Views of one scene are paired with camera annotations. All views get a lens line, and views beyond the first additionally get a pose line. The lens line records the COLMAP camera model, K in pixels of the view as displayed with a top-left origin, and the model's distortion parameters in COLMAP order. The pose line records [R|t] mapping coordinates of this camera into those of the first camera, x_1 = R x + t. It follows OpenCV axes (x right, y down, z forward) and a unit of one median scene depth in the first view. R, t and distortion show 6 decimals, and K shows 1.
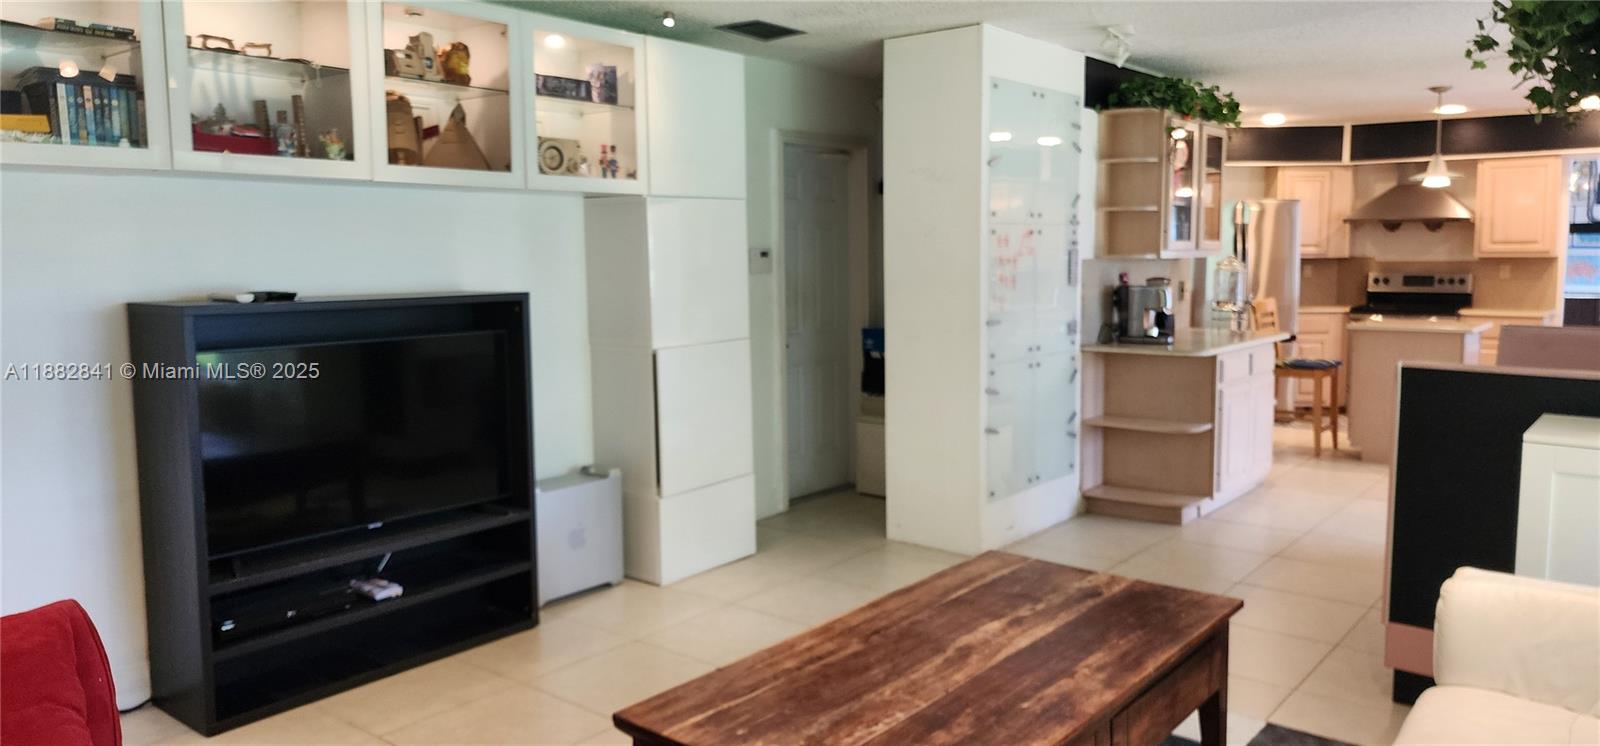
lens RADIAL K [[1084.0, 0, 805.6], [0, 1084.0, 371.6], [0, 0, 1]] dist [0.055384, -0.042580]
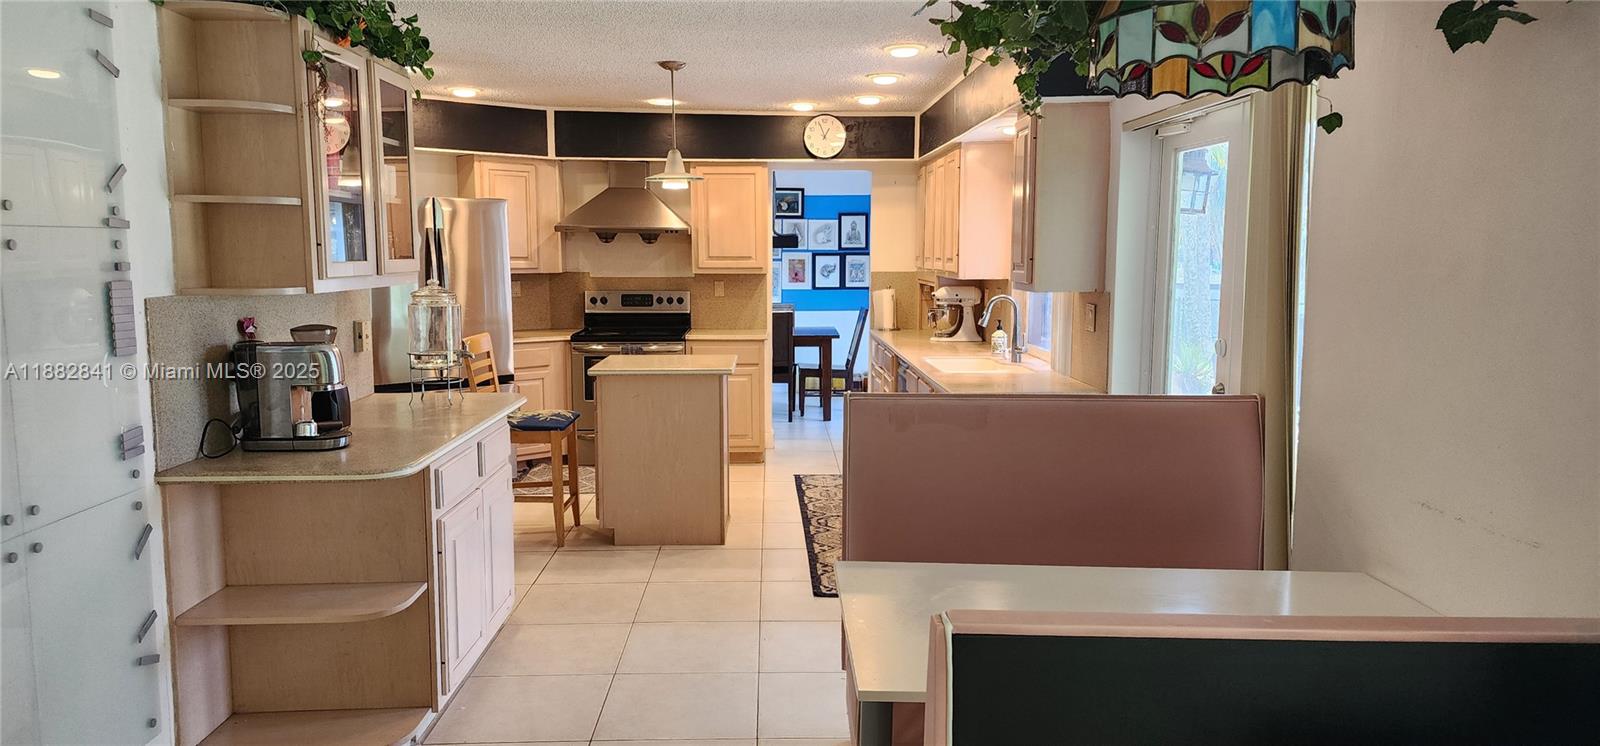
lens RADIAL K [[1084.0, 0, 795.4], [0, 1084.0, 365.5], [0, 0, 1]] dist [0.055384, -0.042580]
pose [[0.758702, -0.061547, 0.648524, 0.125271], [0.064530, 0.997731, 0.019196, -0.052155], [-0.648234, 0.027285, 0.760952, 0.355044]]
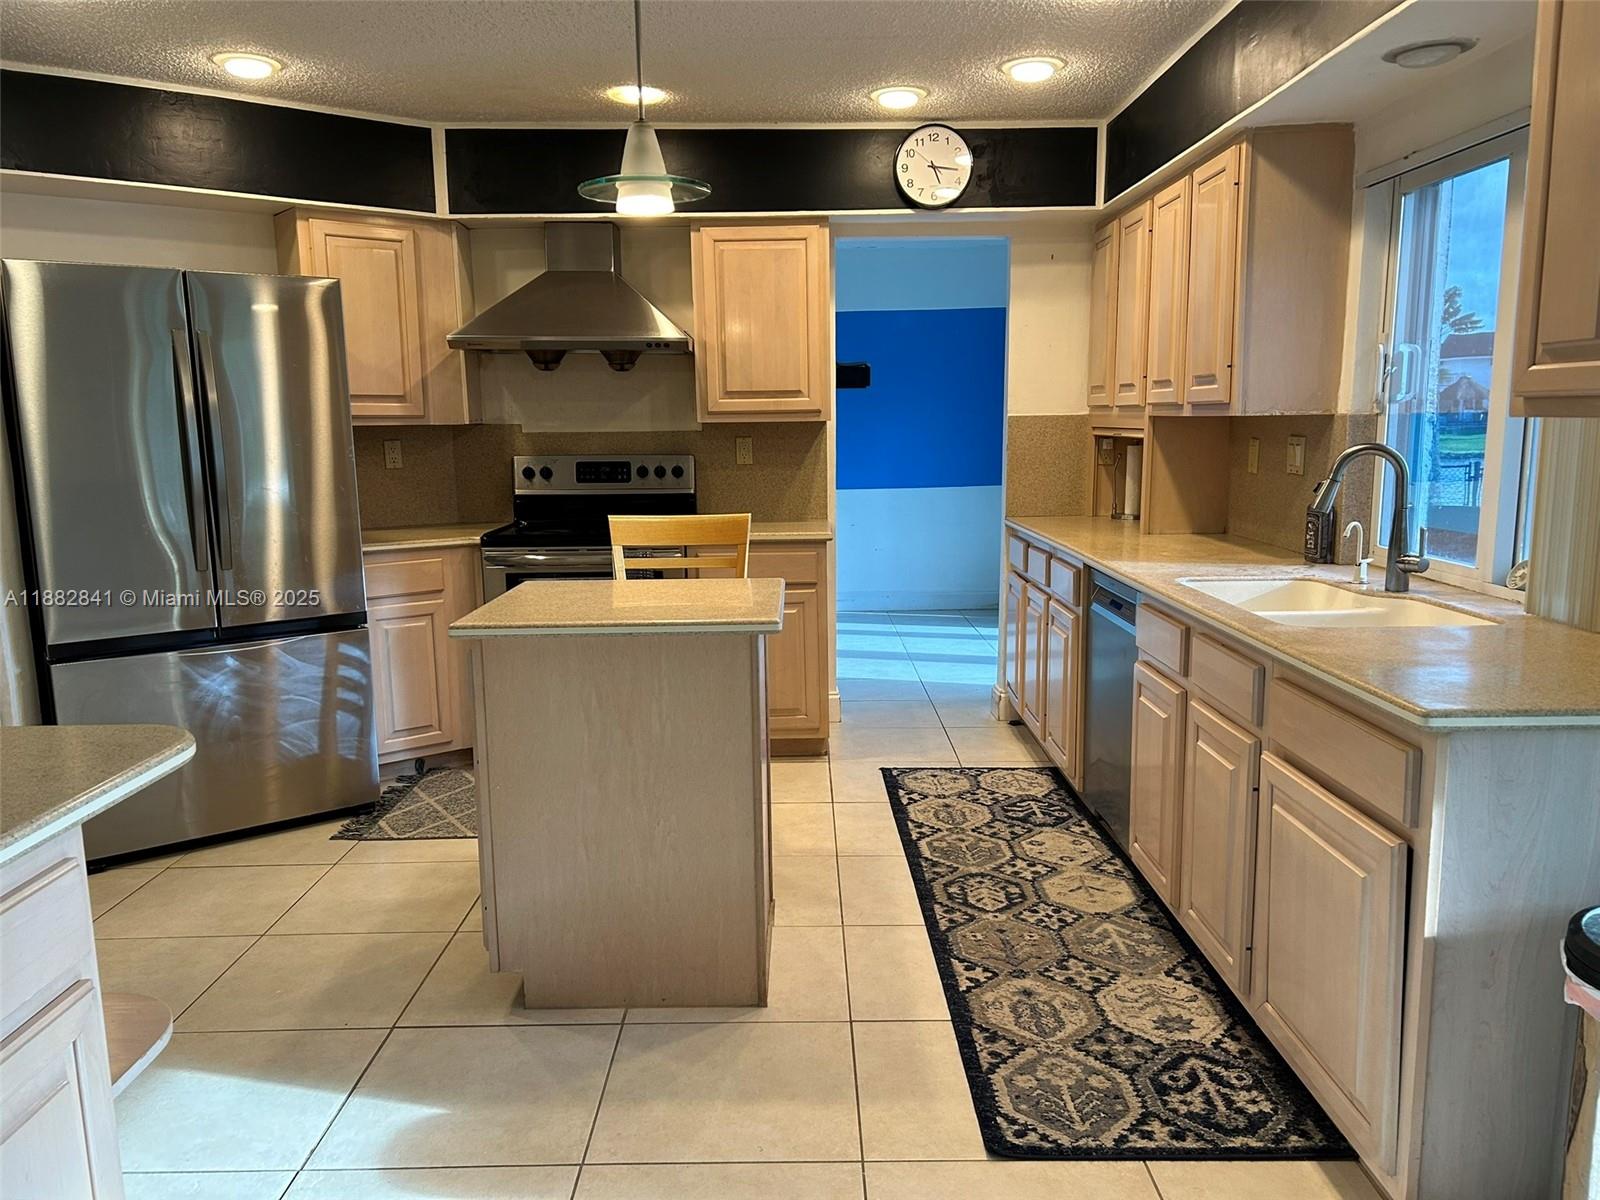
lens RADIAL K [[1202.1, 0, 785.4], [0, 1202.1, 613.5], [0, 0, 1]] dist [0.020372, -0.049607]
pose [[0.778903, -0.095705, 0.619799, 0.363622], [0.077204, 0.995403, 0.056681, -0.056776], [-0.622375, 0.003702, 0.782711, 0.682679]]
